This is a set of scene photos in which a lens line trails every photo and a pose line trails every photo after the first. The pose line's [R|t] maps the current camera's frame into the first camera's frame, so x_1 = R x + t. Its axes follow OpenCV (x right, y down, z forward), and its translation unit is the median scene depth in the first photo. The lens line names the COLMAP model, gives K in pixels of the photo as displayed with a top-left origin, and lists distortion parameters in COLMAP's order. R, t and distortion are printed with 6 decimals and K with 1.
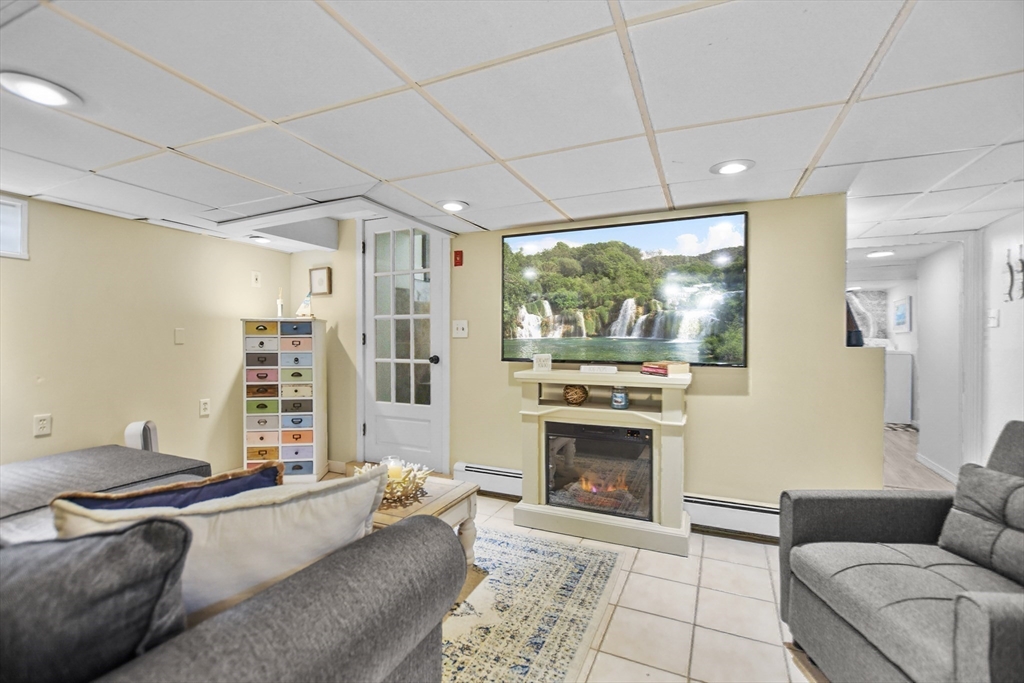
lens RADIAL K [[446.2, 0, 505.5], [0, 446.2, 341.1], [0, 0, 1]] dist [-0.011632, 0.001254]
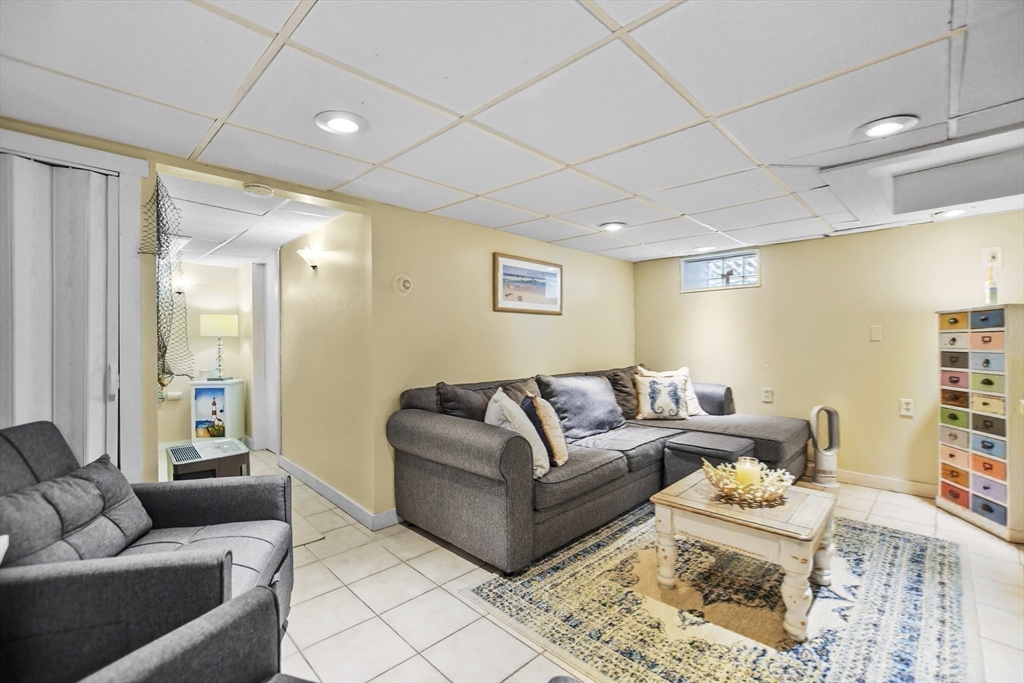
lens RADIAL K [[446.2, 0, 505.4], [0, 446.2, 342.5], [0, 0, 1]] dist [-0.011632, 0.001254]
pose [[-0.348320, -0.000324, -0.937376, 0.494355], [0.005481, 0.999982, -0.002383, 0.007490], [0.937360, -0.005968, -0.348312, 0.509605]]
